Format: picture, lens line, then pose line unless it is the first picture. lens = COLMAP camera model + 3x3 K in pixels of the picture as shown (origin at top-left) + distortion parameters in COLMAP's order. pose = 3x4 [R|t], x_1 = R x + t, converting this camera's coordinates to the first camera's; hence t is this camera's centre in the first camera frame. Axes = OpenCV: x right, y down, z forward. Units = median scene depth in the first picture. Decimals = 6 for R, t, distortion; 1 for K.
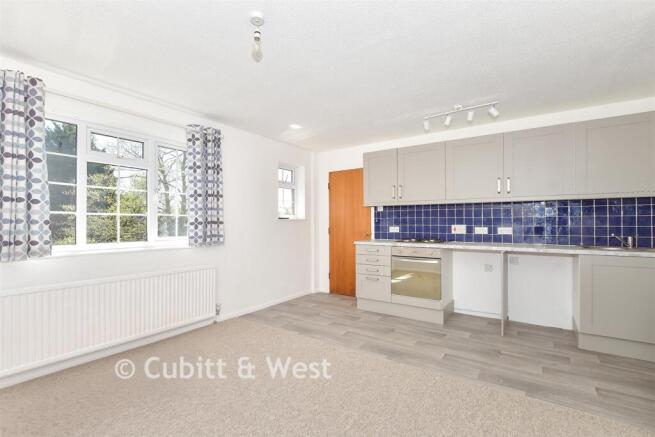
lens RADIAL K [[293.3, 0, 327.1], [0, 293.3, 261.4], [0, 0, 1]] dist [-0.098246, 0.034318]
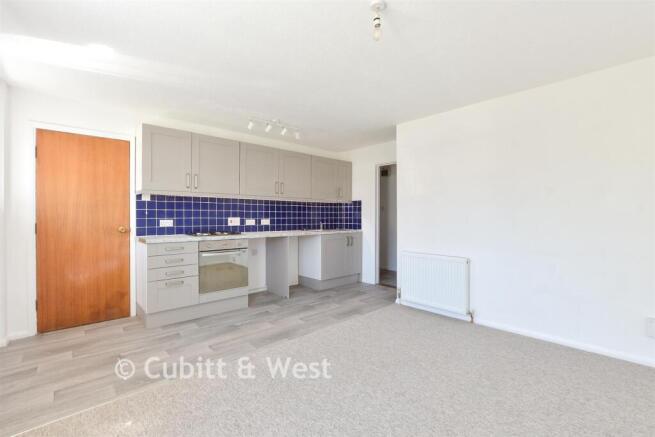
lens RADIAL K [[289.7, 0, 327.7], [0, 289.7, 225.0], [0, 0, 1]] dist [-0.001549, -0.000330]
pose [[0.200155, -0.018838, 0.979583, -0.543631], [0.118856, 0.992898, -0.005191, -0.045536], [-0.972528, 0.117469, 0.200973, 0.389142]]
